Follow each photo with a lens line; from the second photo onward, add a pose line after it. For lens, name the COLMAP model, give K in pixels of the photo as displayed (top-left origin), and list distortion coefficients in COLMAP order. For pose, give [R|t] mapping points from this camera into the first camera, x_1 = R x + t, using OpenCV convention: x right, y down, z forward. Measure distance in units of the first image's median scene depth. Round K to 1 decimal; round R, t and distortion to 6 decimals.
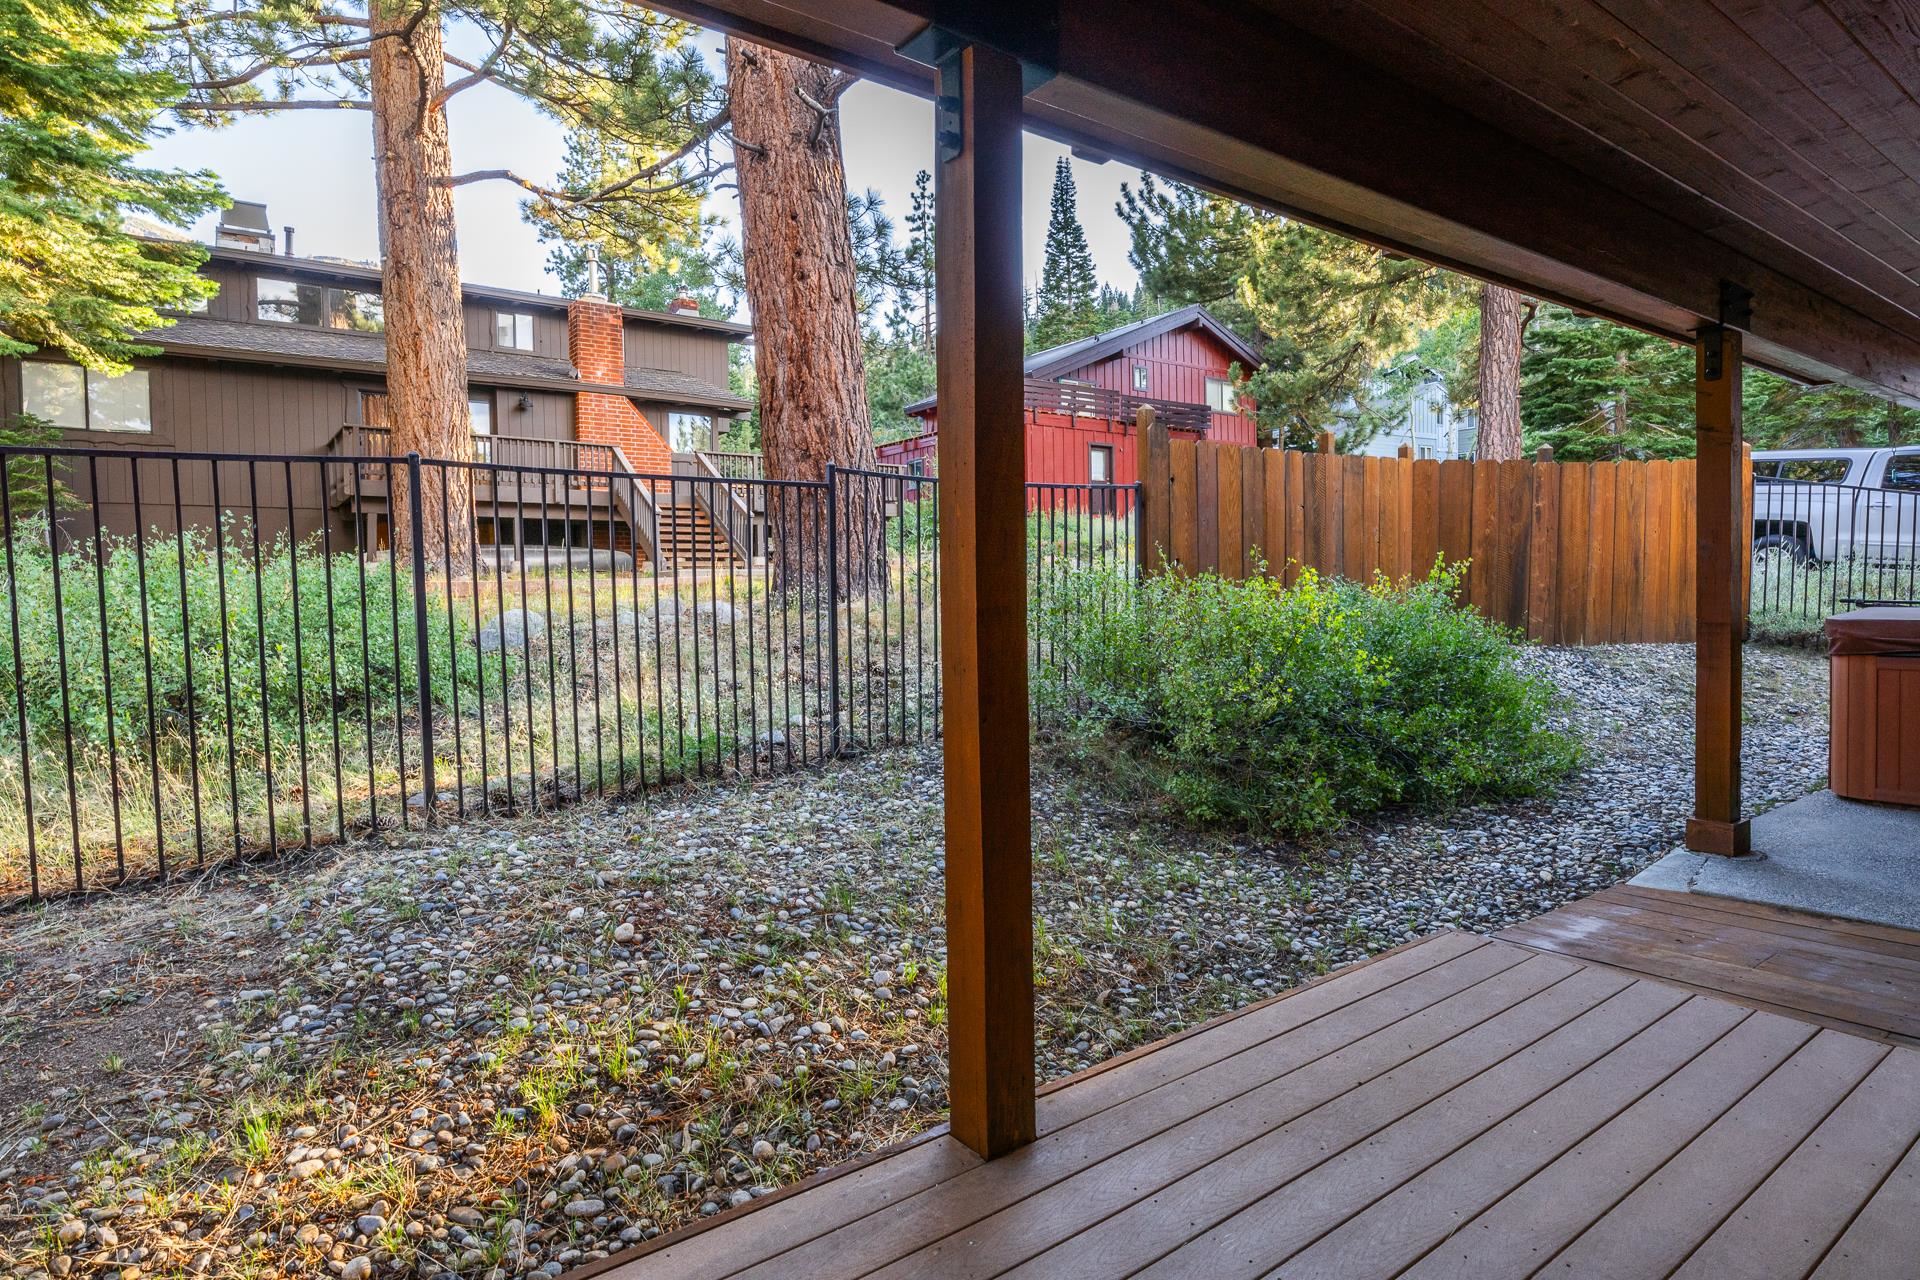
lens RADIAL K [[1016.9, 0, 925.0], [0, 1016.9, 642.8], [0, 0, 1]] dist [0.000309, -0.003423]
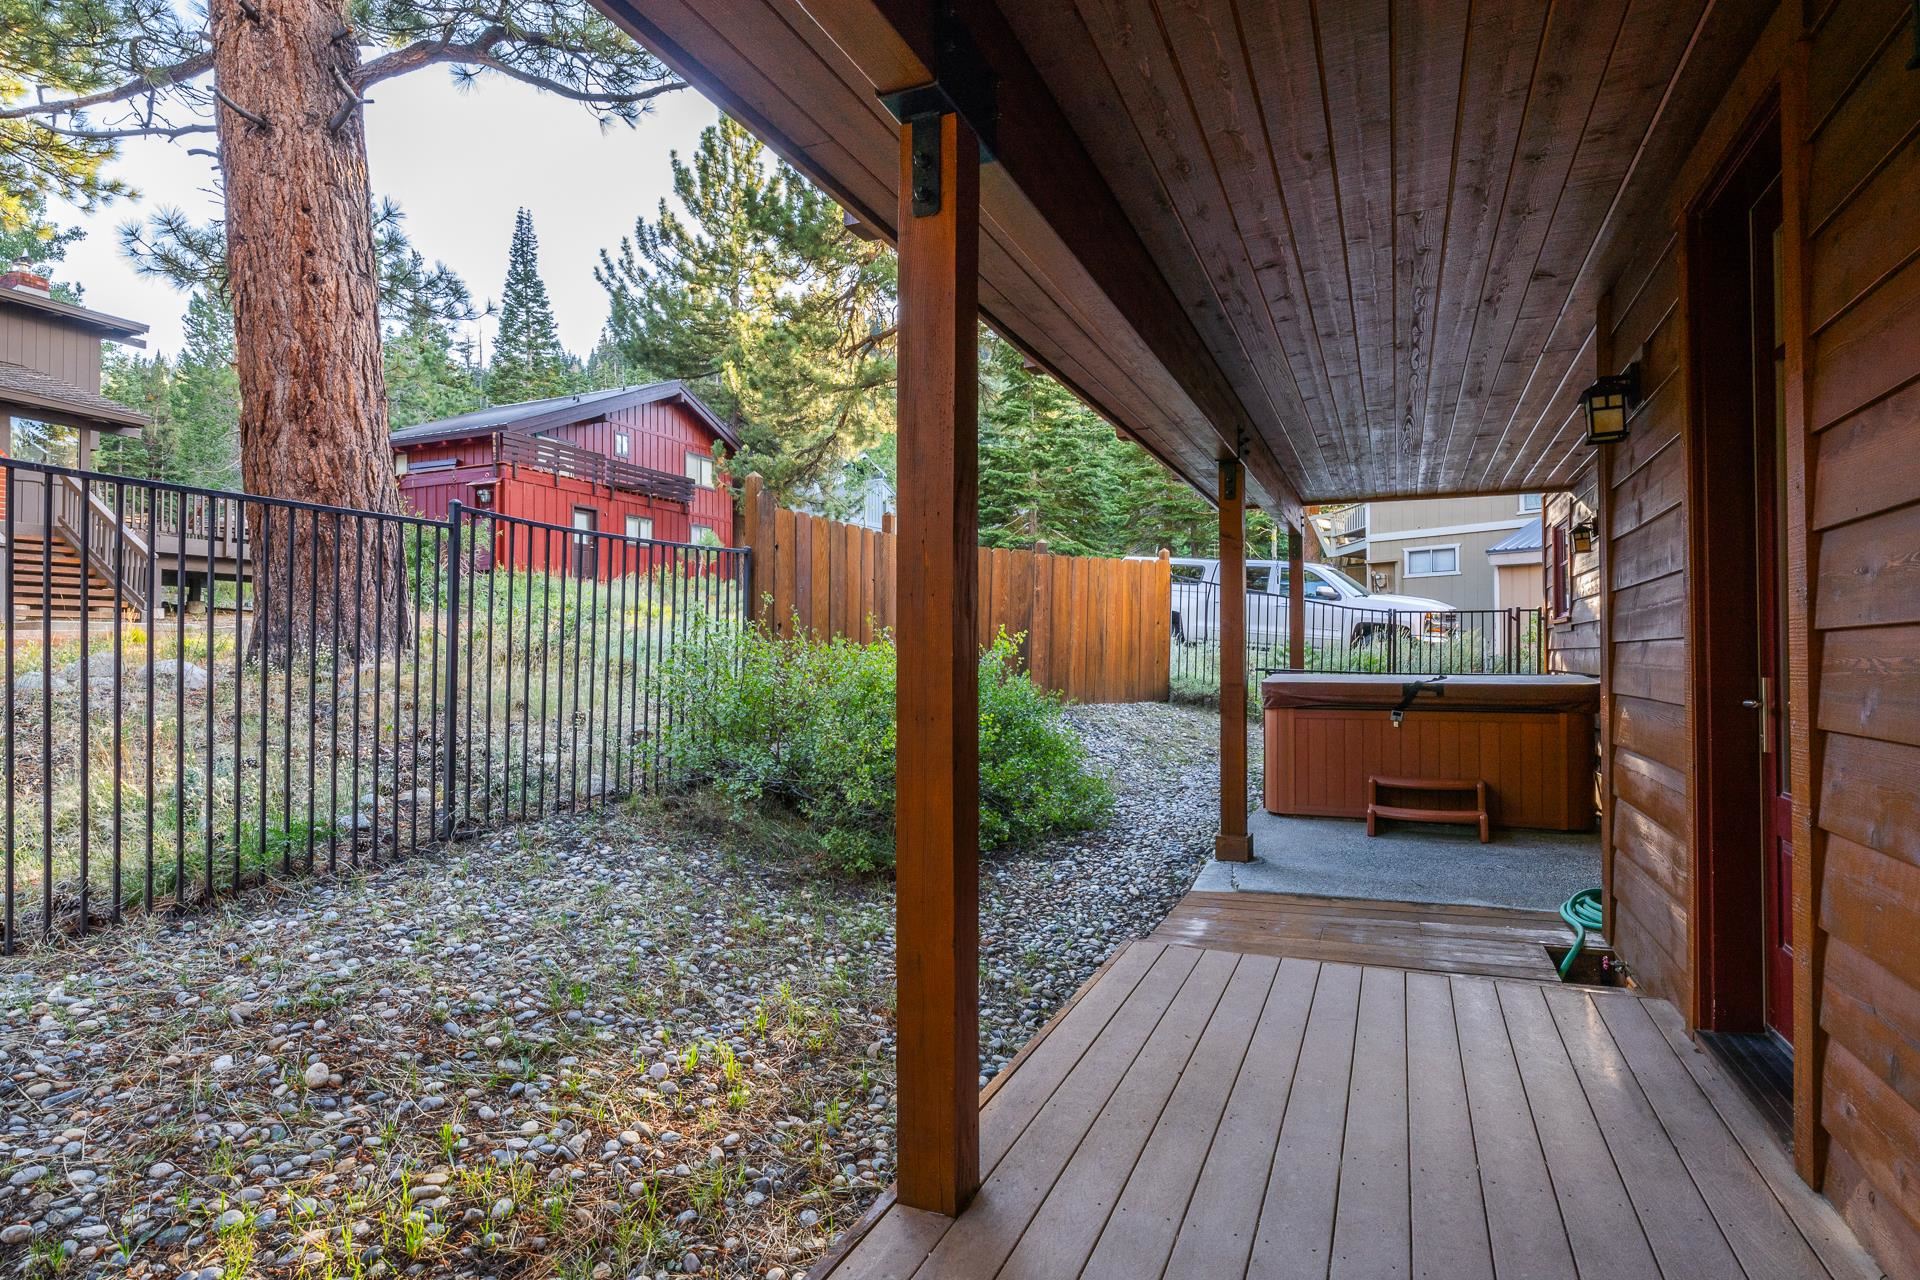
lens RADIAL K [[1016.9, 0, 922.1], [0, 1016.9, 650.2], [0, 0, 1]] dist [0.000309, -0.003423]
pose [[0.865741, 0.018693, 0.500142, -0.184031], [0.011962, 0.998244, -0.058015, 0.007882], [-0.500349, 0.056209, 0.863998, 0.053327]]
